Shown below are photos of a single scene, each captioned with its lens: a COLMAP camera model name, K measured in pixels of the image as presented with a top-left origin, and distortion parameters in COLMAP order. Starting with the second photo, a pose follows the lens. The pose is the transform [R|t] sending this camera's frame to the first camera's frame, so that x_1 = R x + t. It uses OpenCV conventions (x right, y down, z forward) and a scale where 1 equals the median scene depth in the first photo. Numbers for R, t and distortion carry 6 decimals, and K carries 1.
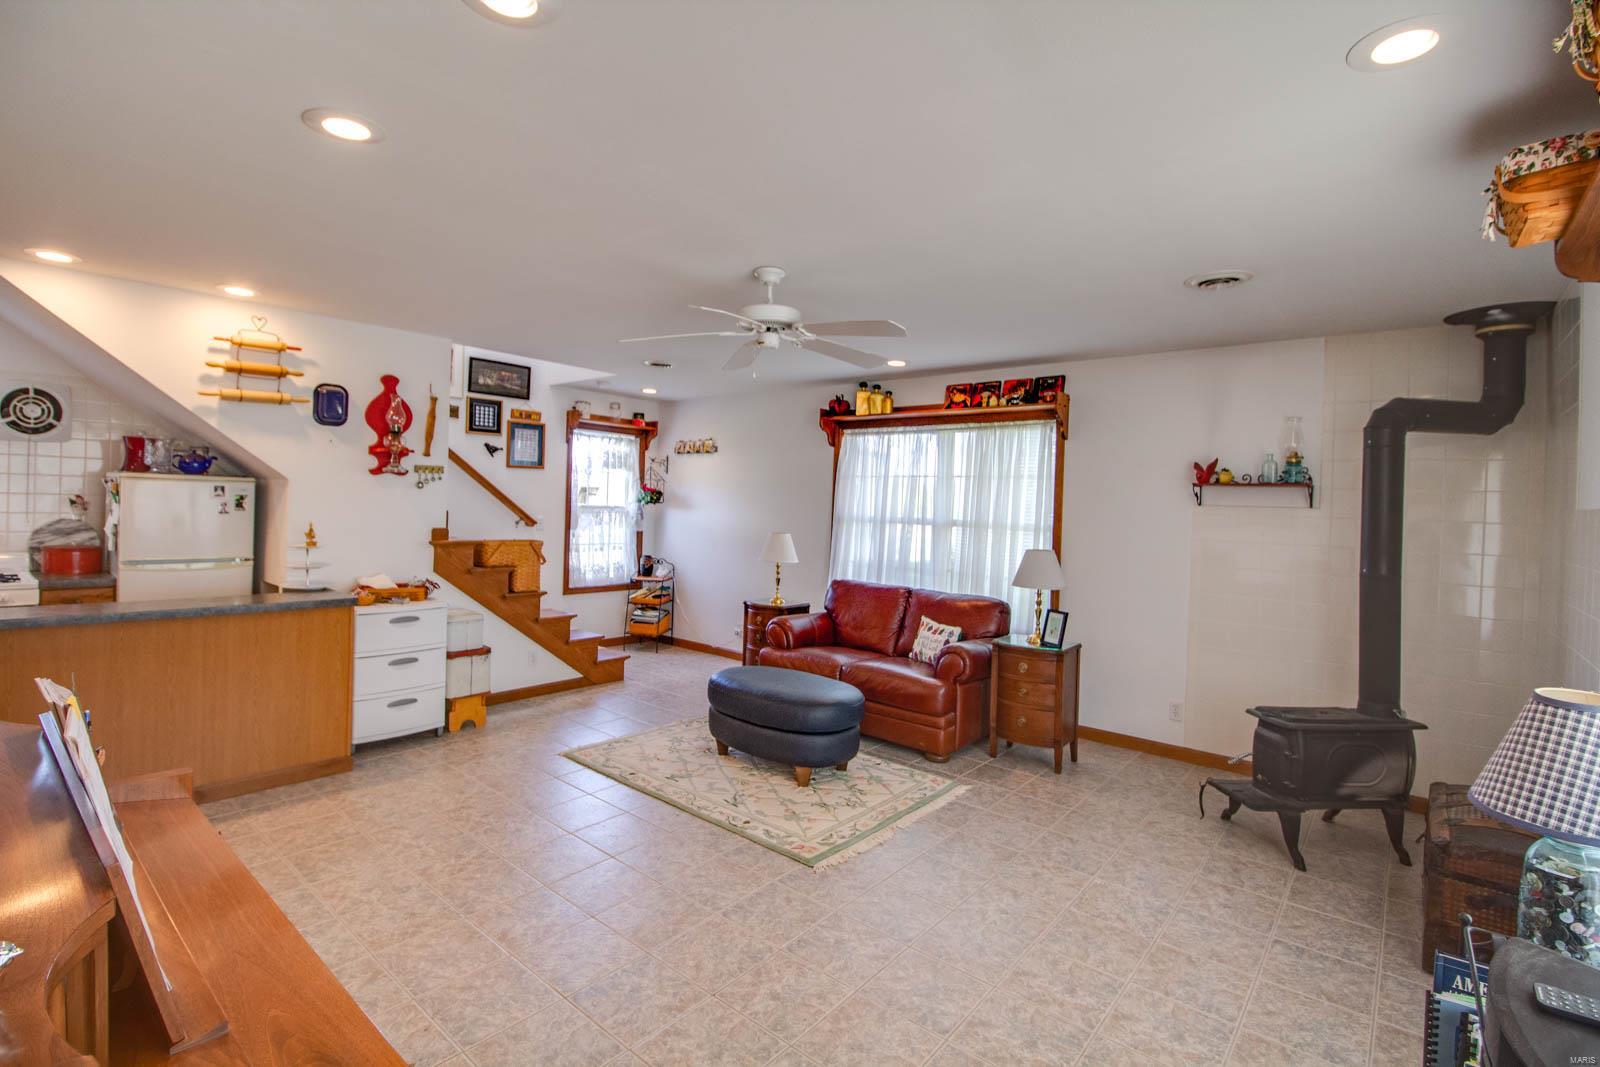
lens RADIAL K [[718.8, 0, 795.8], [0, 718.8, 508.1], [0, 0, 1]] dist [-0.002543, -0.009542]
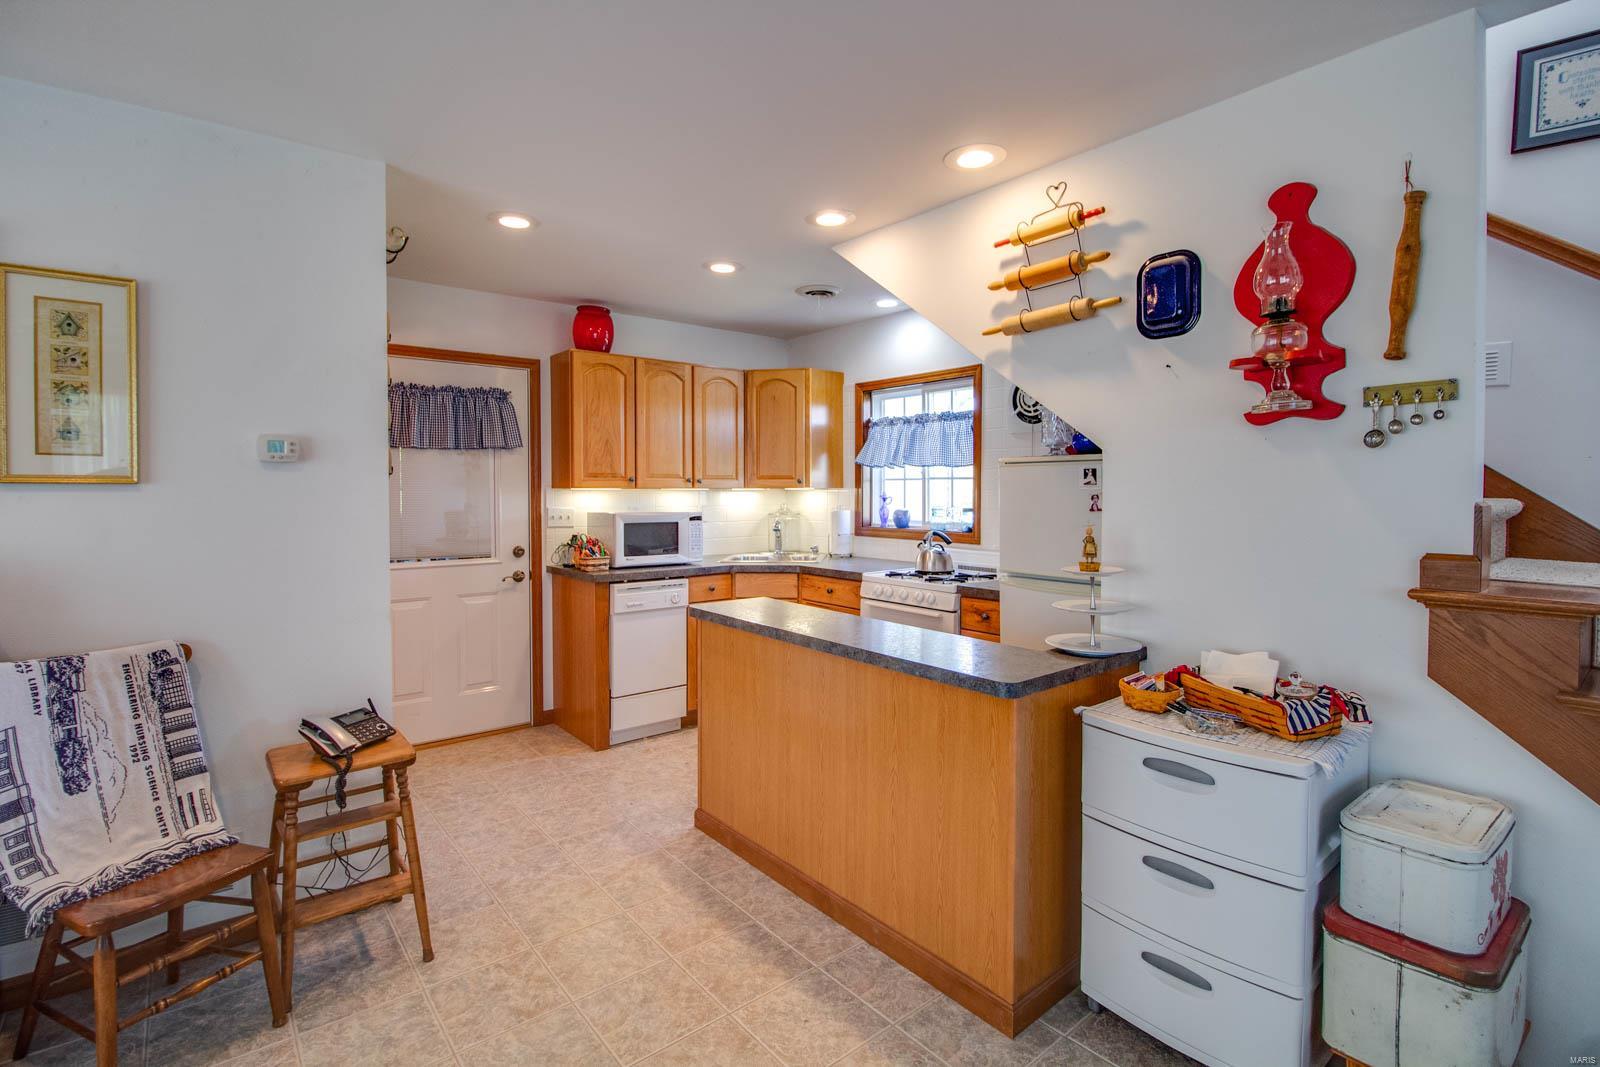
lens RADIAL K [[755.6, 0, 794.7], [0, 755.6, 509.0], [0, 0, 1]] dist [-0.003618, -0.010527]
pose [[-0.196443, -0.006812, -0.980492, -0.082979], [-0.011760, 0.999920, -0.004591, 0.011822], [0.980445, 0.010629, -0.196507, 0.870619]]
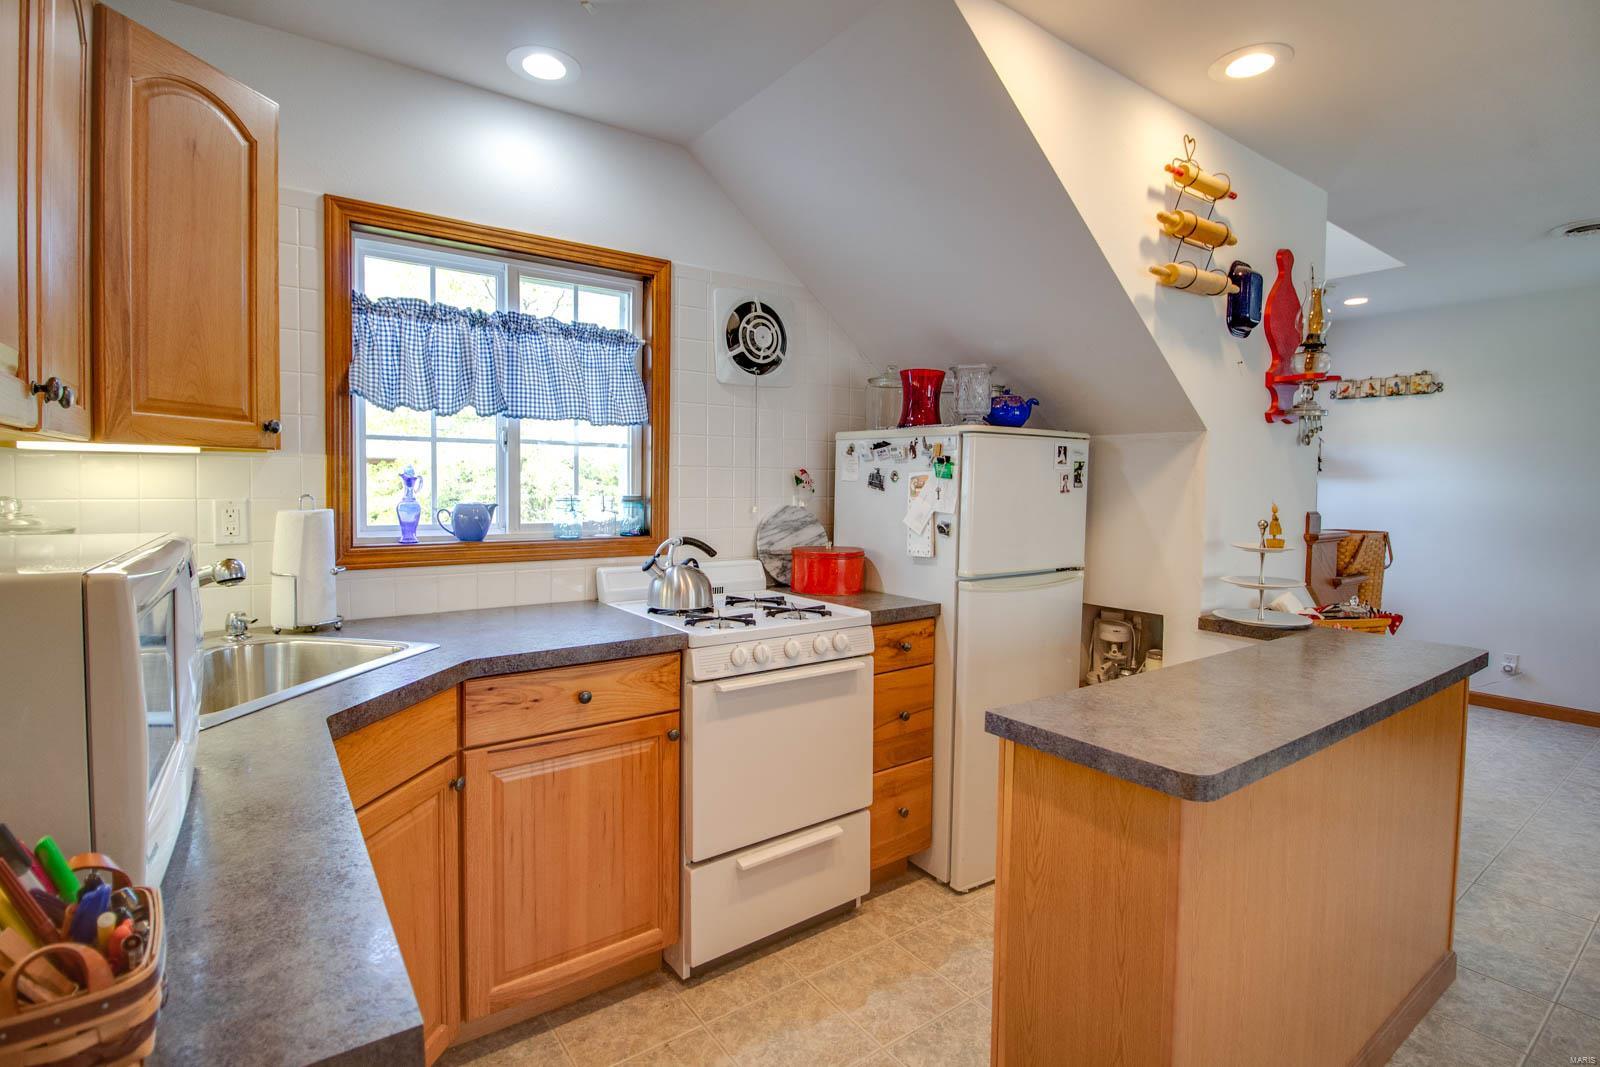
lens RADIAL K [[755.6, 0, 794.7], [0, 755.6, 509.0], [0, 0, 1]] dist [-0.003618, -0.010527]
pose [[0.968145, -0.013658, -0.250016, -0.863890], [0.019756, 0.999565, 0.021894, 0.002850], [0.249609, -0.026136, 0.967994, 0.336625]]
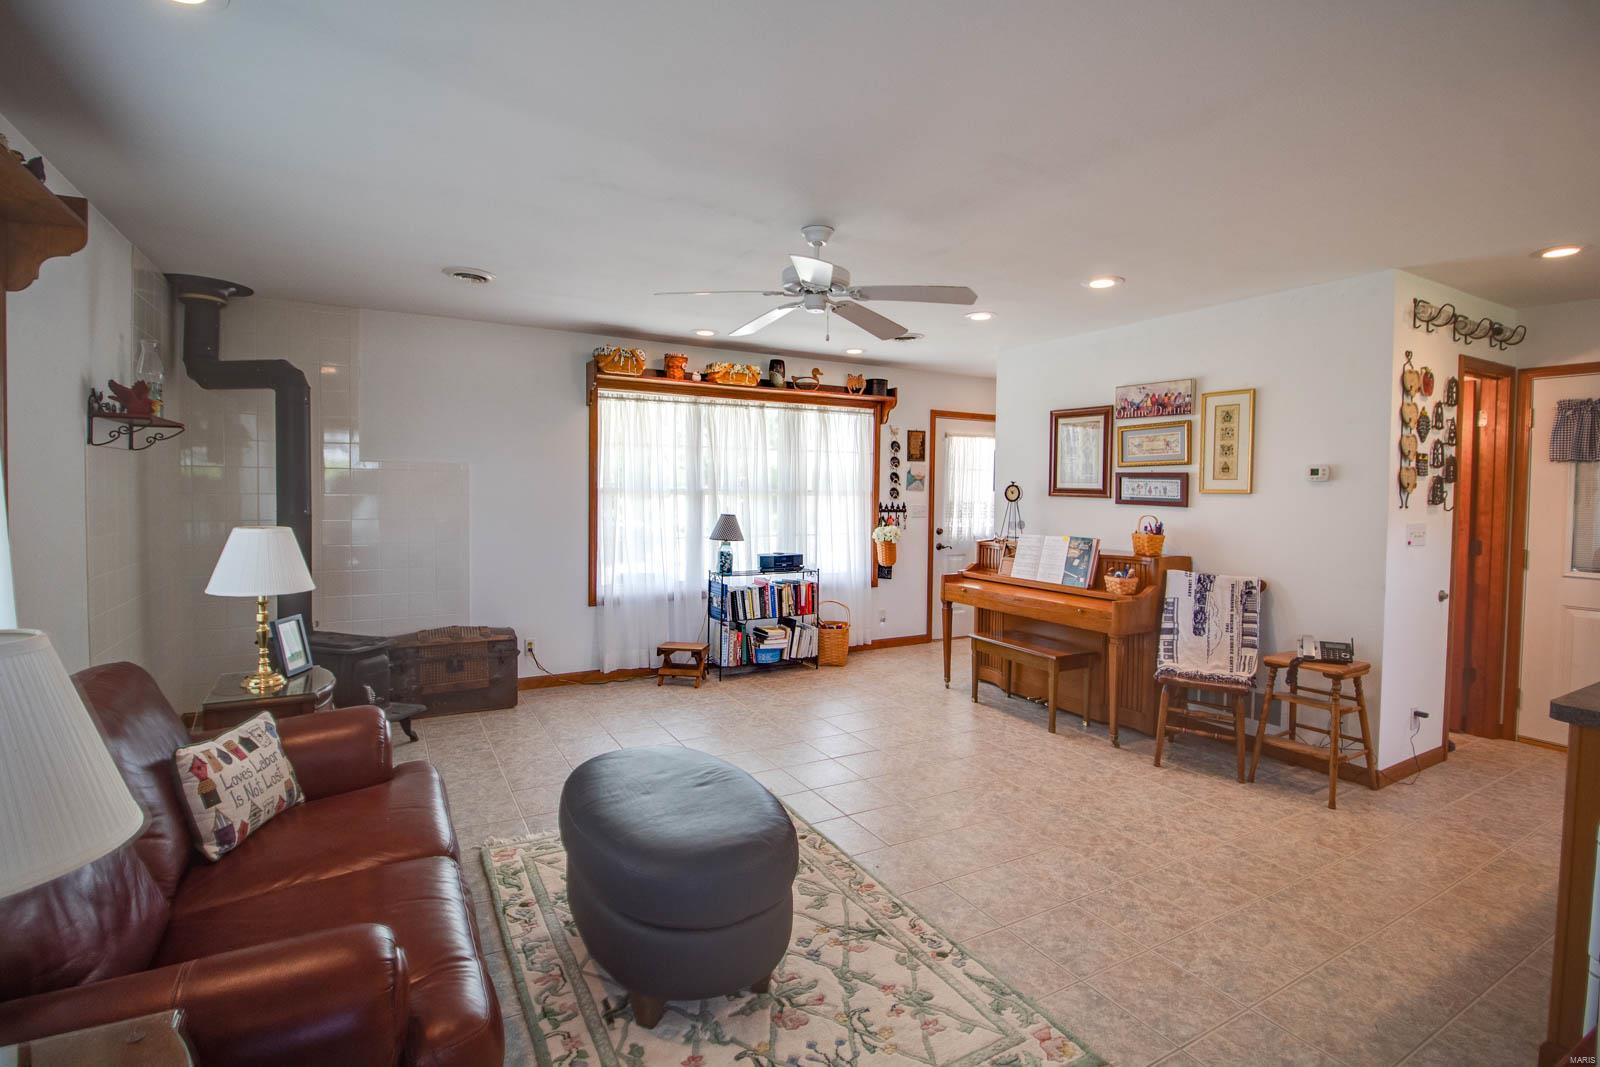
lens RADIAL K [[749.7, 0, 803.6], [0, 749.7, 510.1], [0, 0, 1]] dist [-0.004211, -0.000388]
pose [[-0.937175, -0.056087, 0.344320, -0.287138], [-0.043092, 0.998044, 0.045285, -0.000595], [-0.346187, 0.027602, -0.937759, 1.469887]]
